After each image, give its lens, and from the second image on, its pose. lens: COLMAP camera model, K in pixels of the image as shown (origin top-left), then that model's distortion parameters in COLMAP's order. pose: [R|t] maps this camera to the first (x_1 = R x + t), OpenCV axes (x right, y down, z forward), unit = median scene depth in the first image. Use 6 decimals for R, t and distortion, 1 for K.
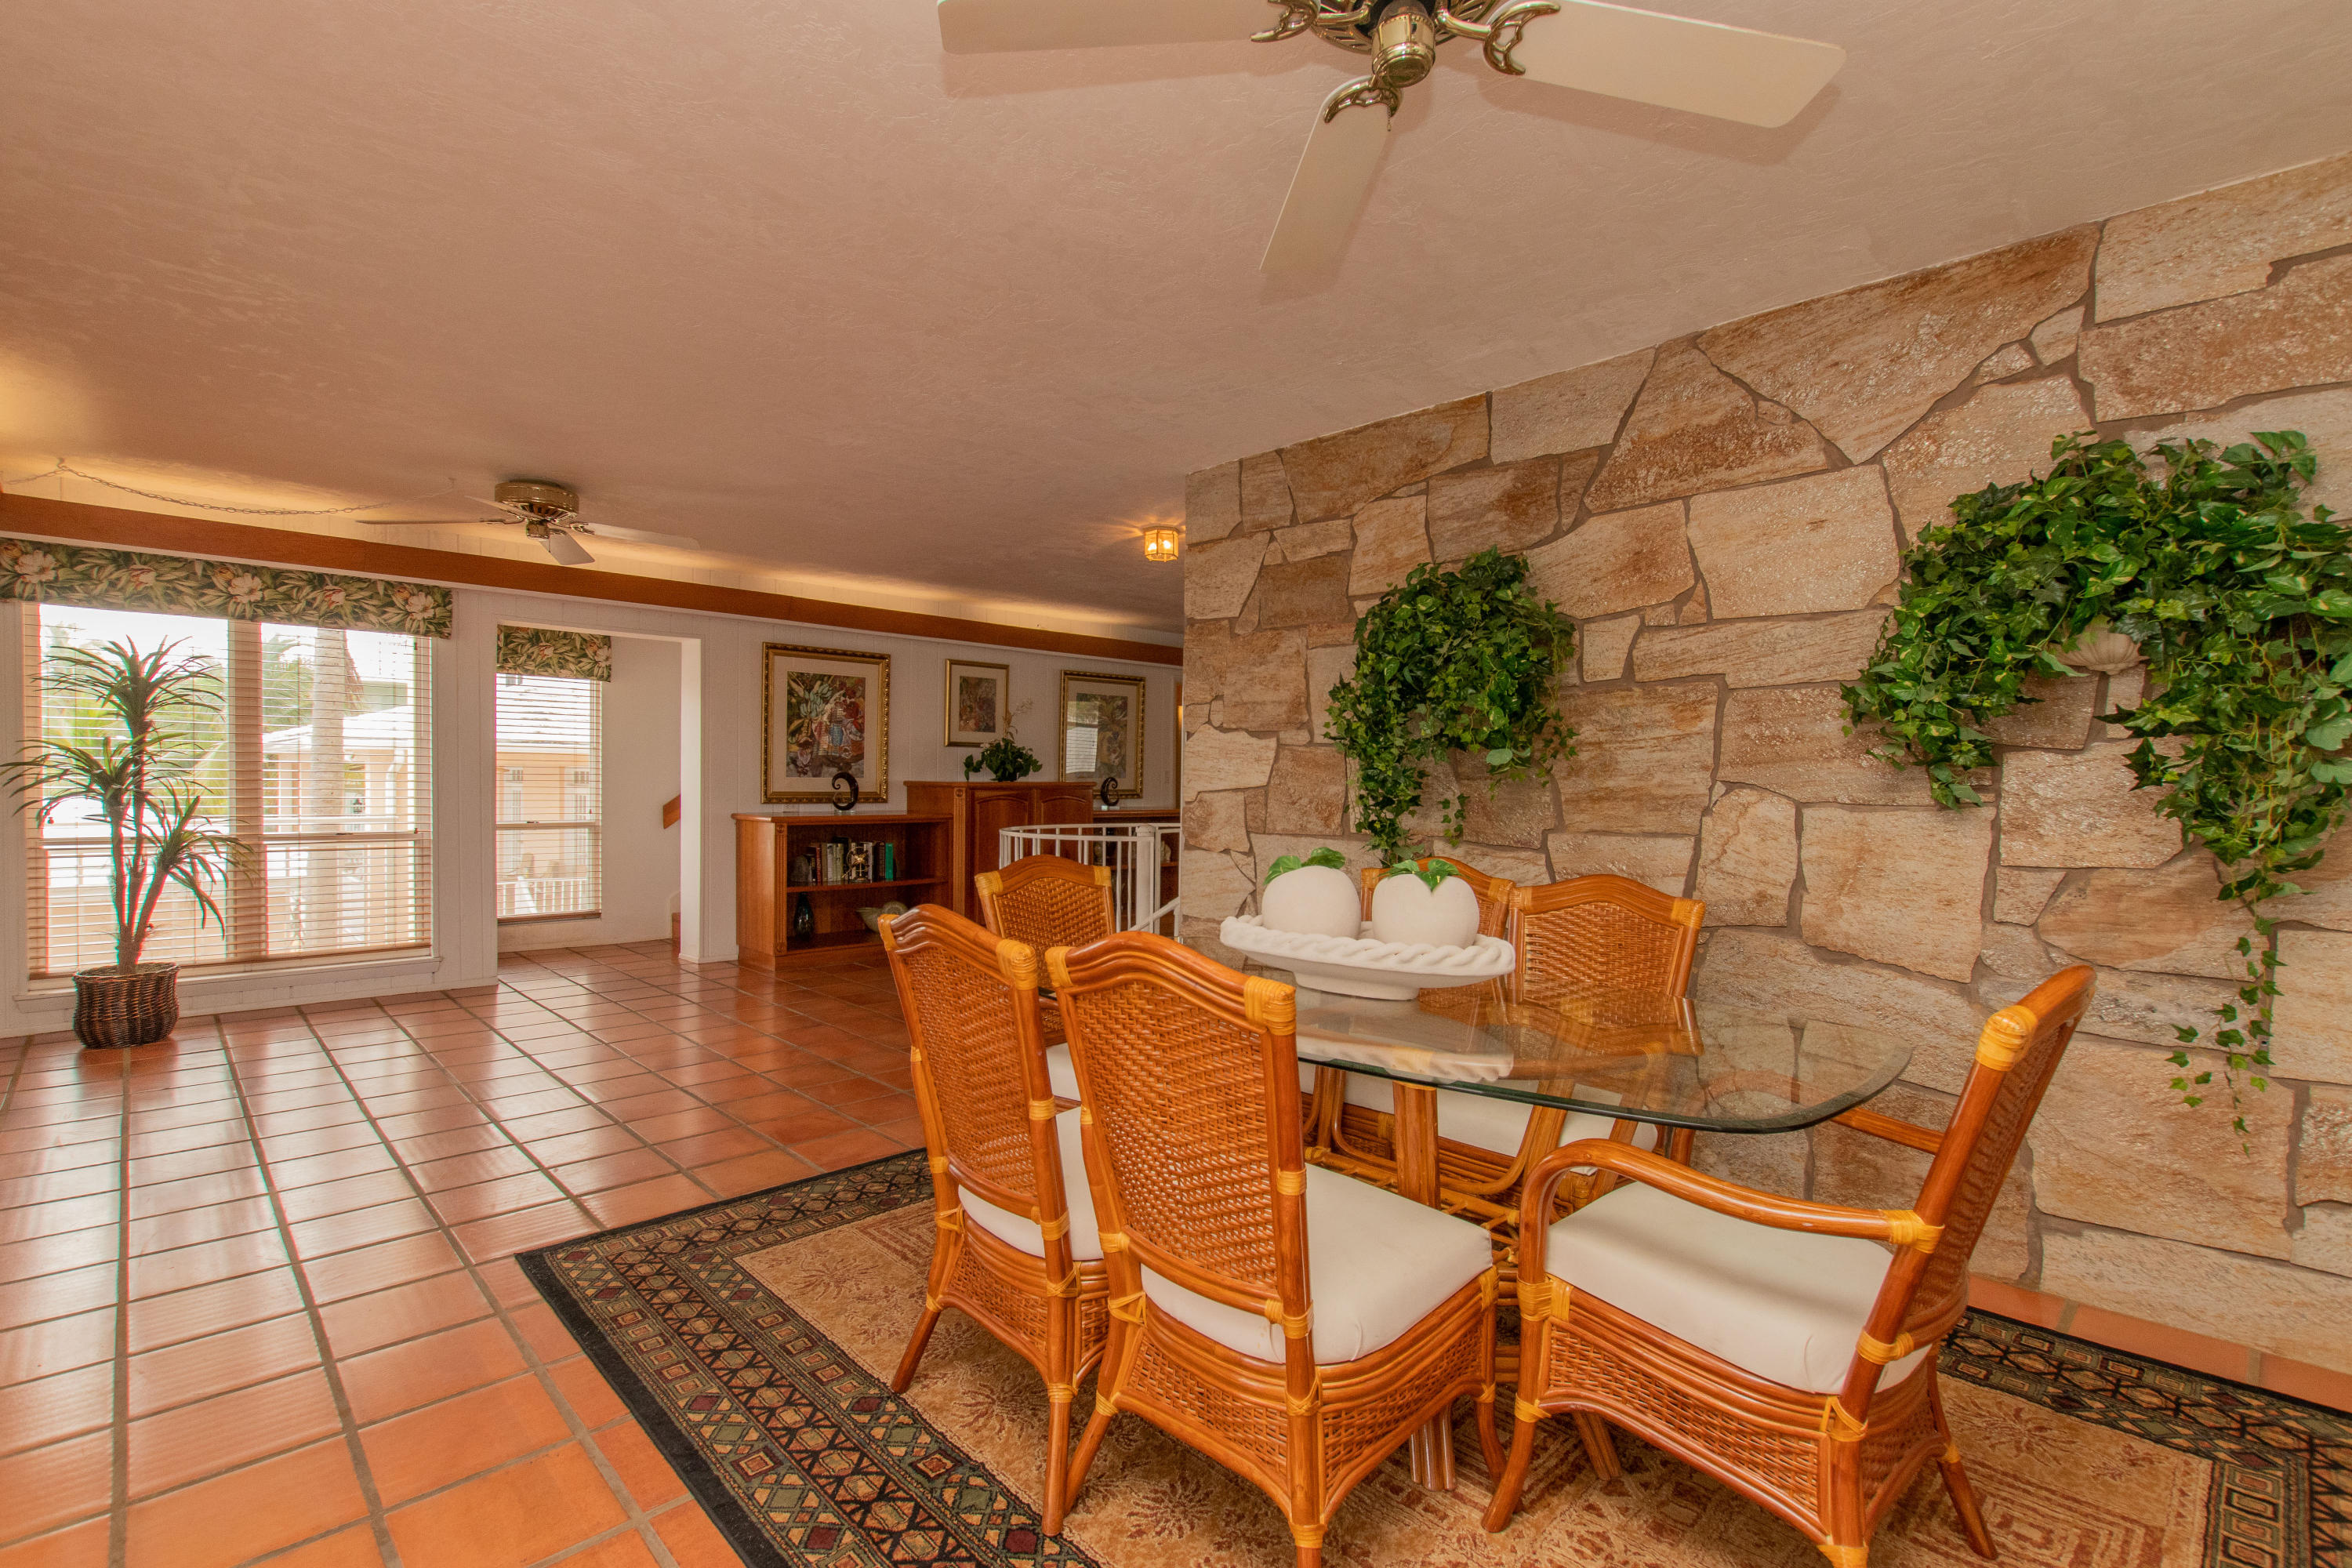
lens RADIAL K [[1072.9, 0, 1174.7], [0, 1072.9, 812.7], [0, 0, 1]] dist [0.004648, -0.001254]
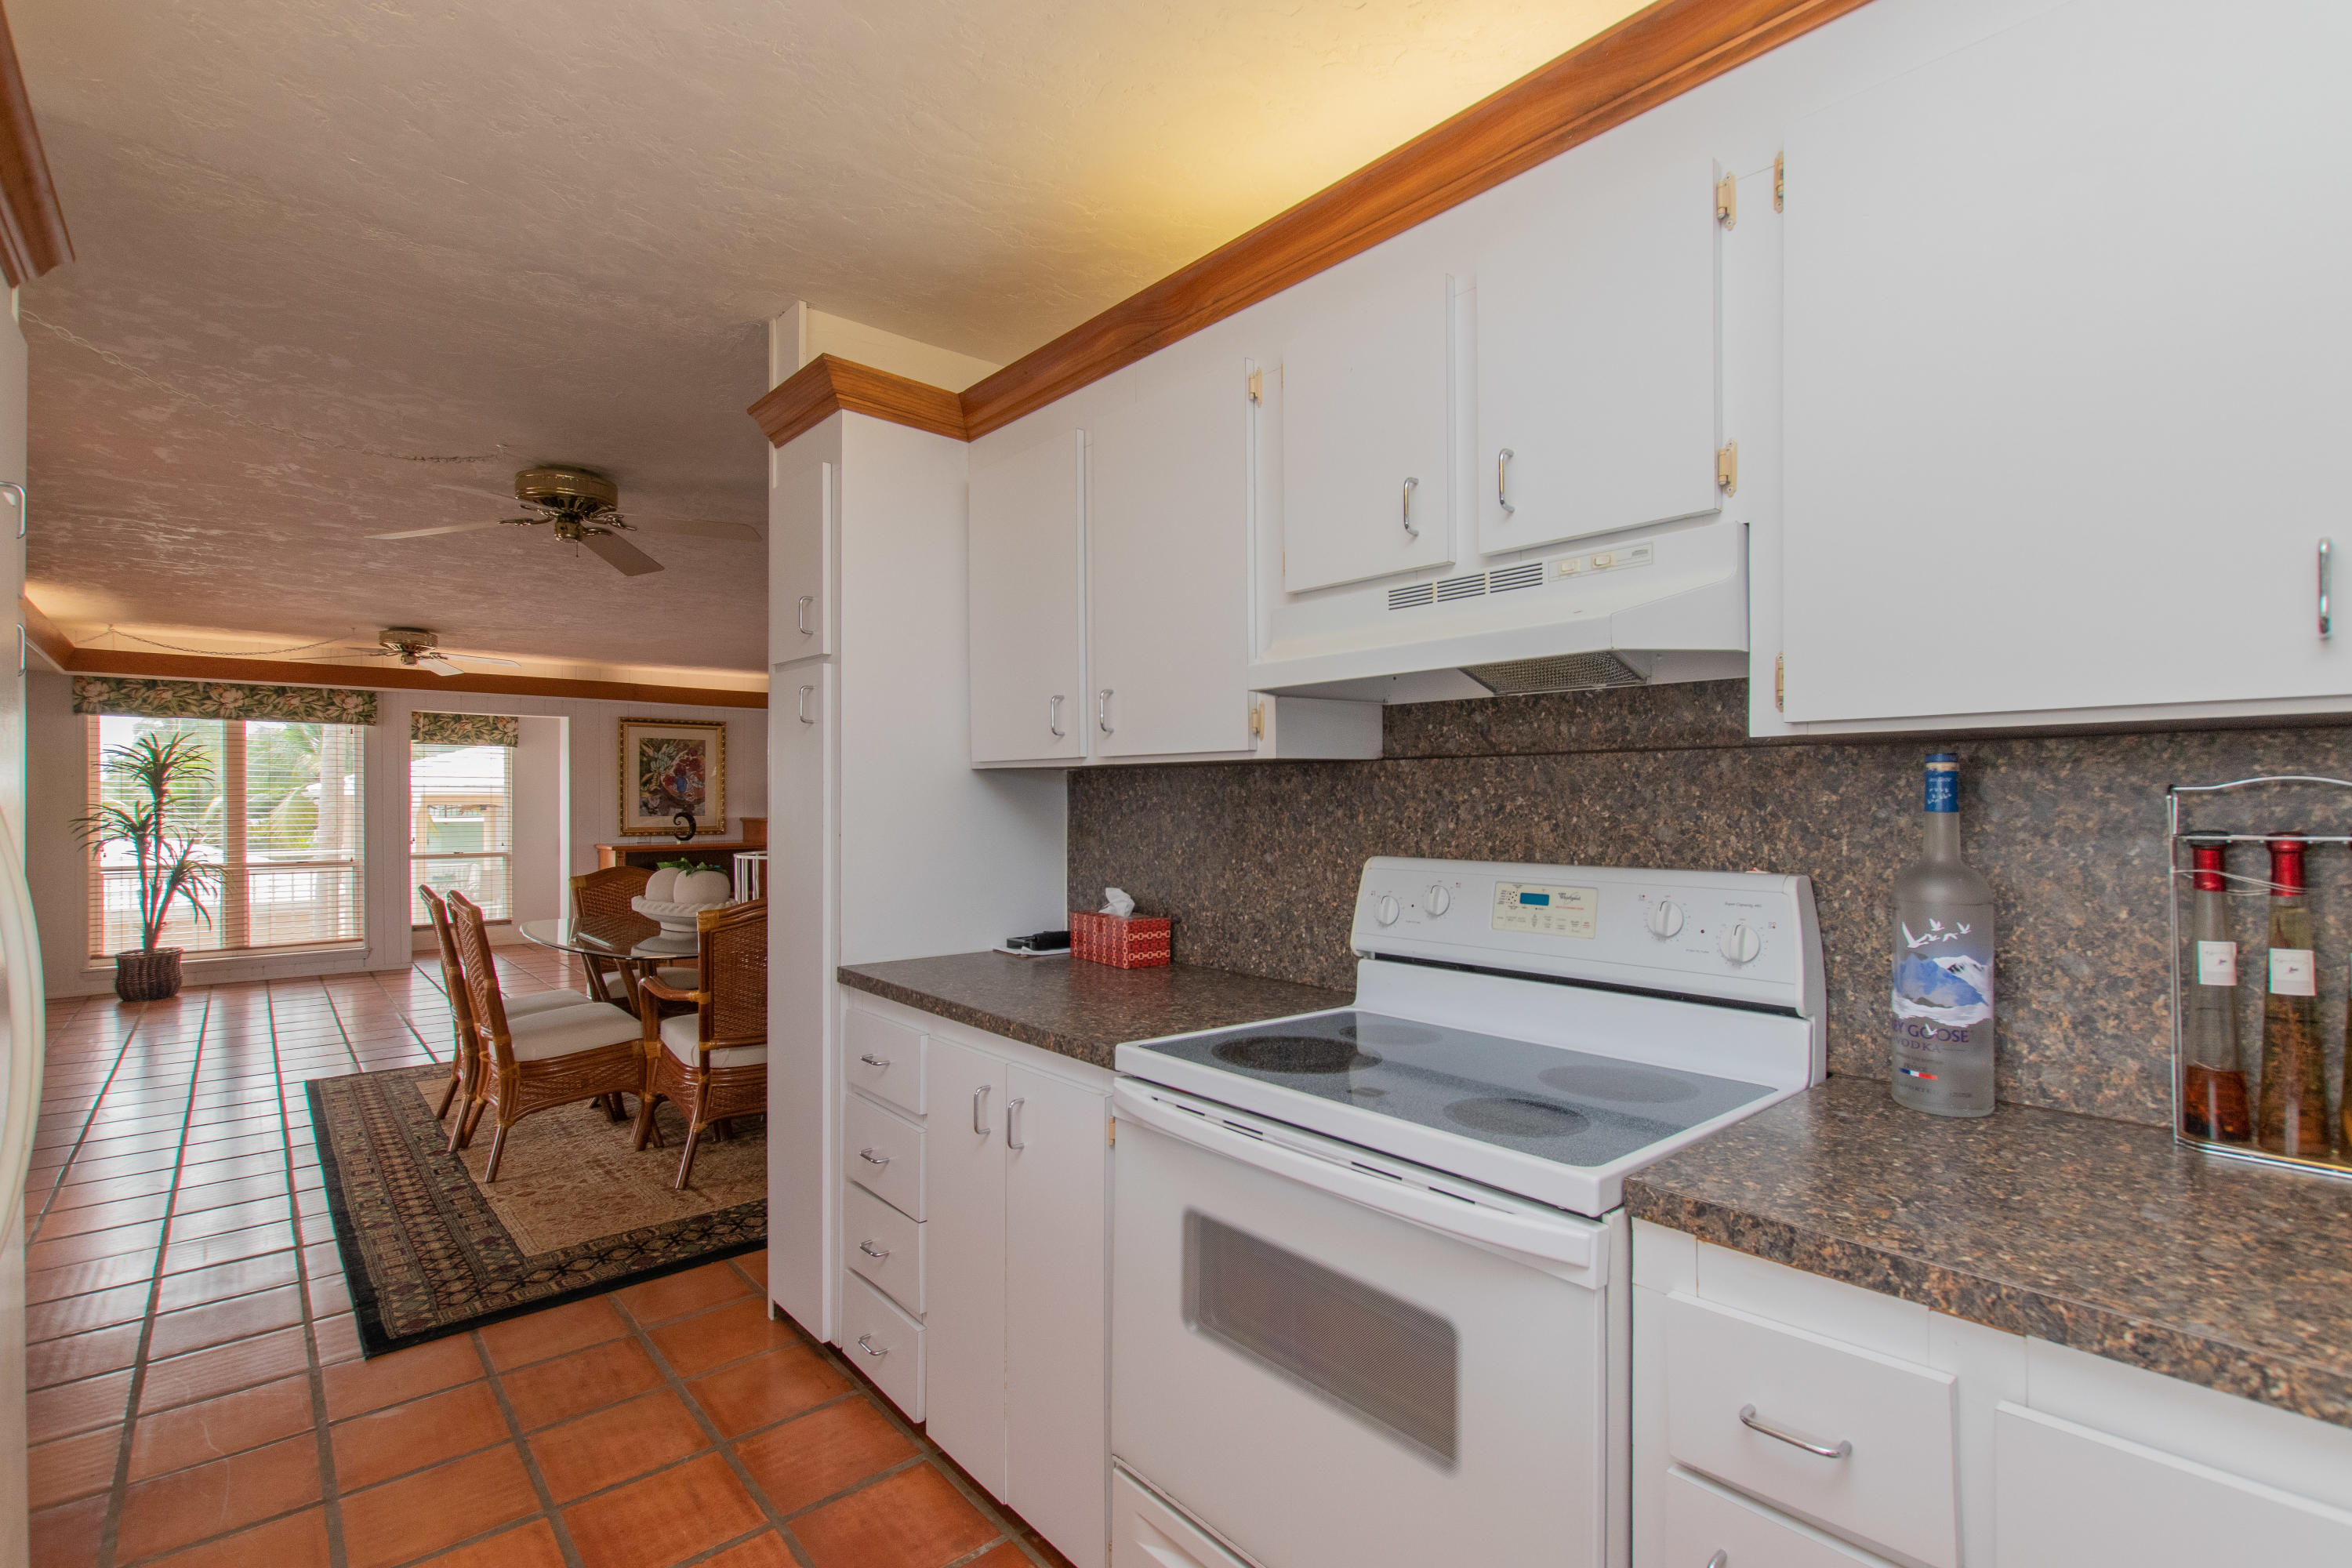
lens RADIAL K [[1068.3, 0, 1178.3], [0, 1068.3, 800.2], [0, 0, 1]] dist [0.001525, -0.001656]
pose [[0.998535, -0.014979, -0.052003, 0.519237], [0.013226, 0.999338, -0.033904, 0.000839], [0.052477, 0.033166, 0.998071, -0.404690]]
